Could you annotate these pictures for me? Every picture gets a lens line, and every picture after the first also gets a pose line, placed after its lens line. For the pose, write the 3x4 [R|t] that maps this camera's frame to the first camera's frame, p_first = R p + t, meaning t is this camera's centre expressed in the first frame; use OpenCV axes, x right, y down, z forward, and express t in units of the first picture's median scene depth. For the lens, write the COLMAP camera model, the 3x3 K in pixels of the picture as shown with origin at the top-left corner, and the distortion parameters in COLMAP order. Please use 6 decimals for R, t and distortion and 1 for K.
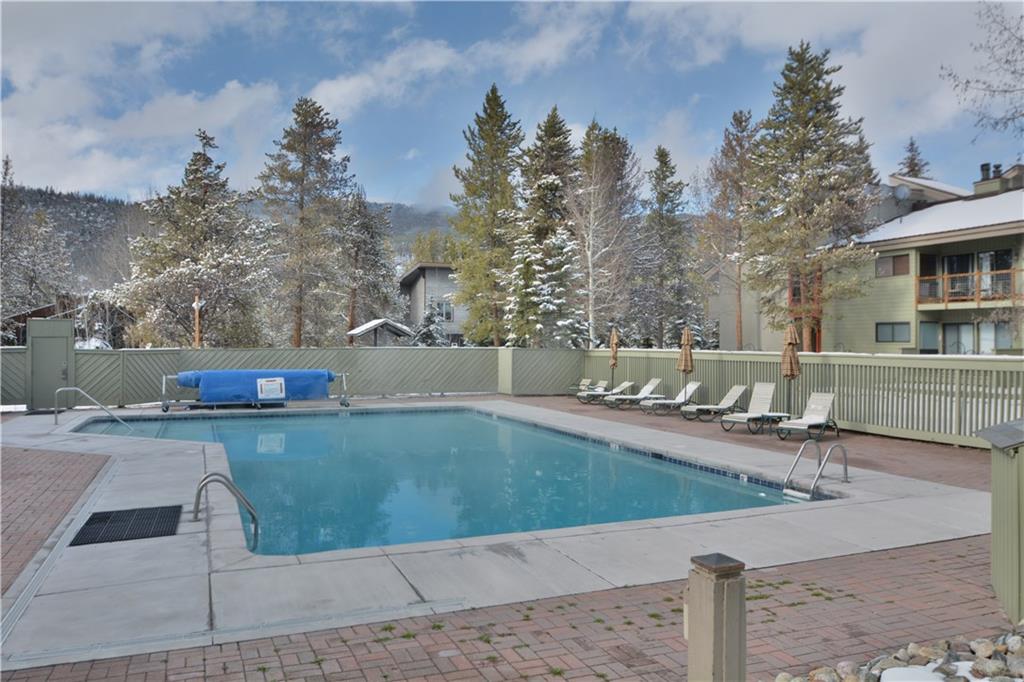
lens RADIAL K [[766.0, 0, 511.4], [0, 766.0, 343.7], [0, 0, 1]] dist [-0.008059, -0.002851]
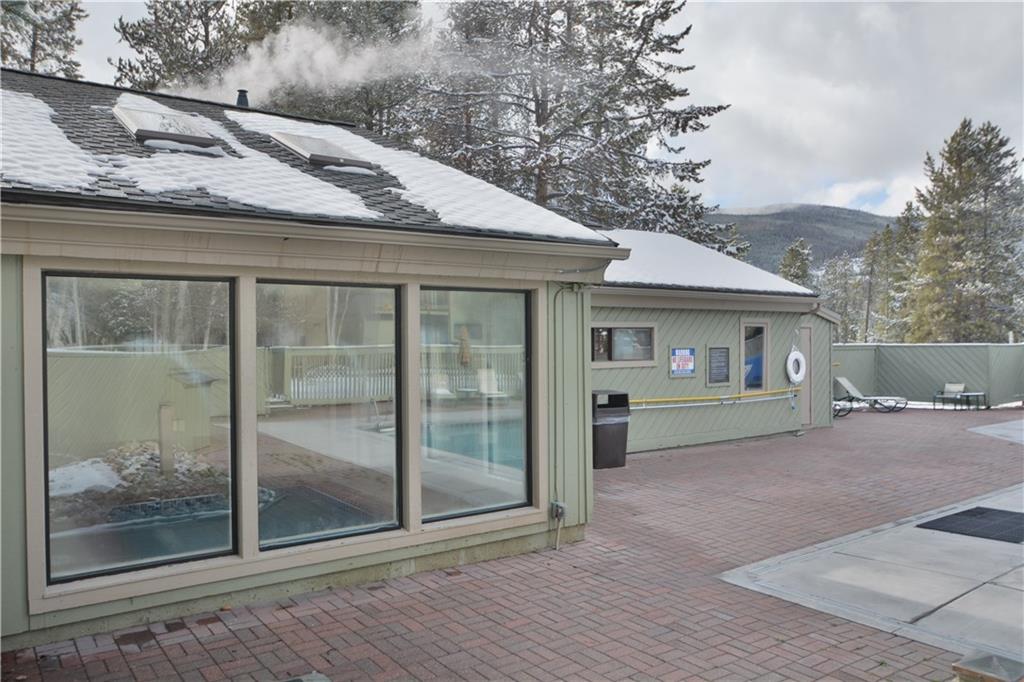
lens RADIAL K [[766.0, 0, 512.1], [0, 766.0, 341.9], [0, 0, 1]] dist [-0.008059, -0.002851]
pose [[0.243862, -0.002253, -0.969807, 0.500974], [0.003655, 0.999992, -0.001404, 0.000652], [0.969803, -0.003202, 0.243868, 0.262445]]
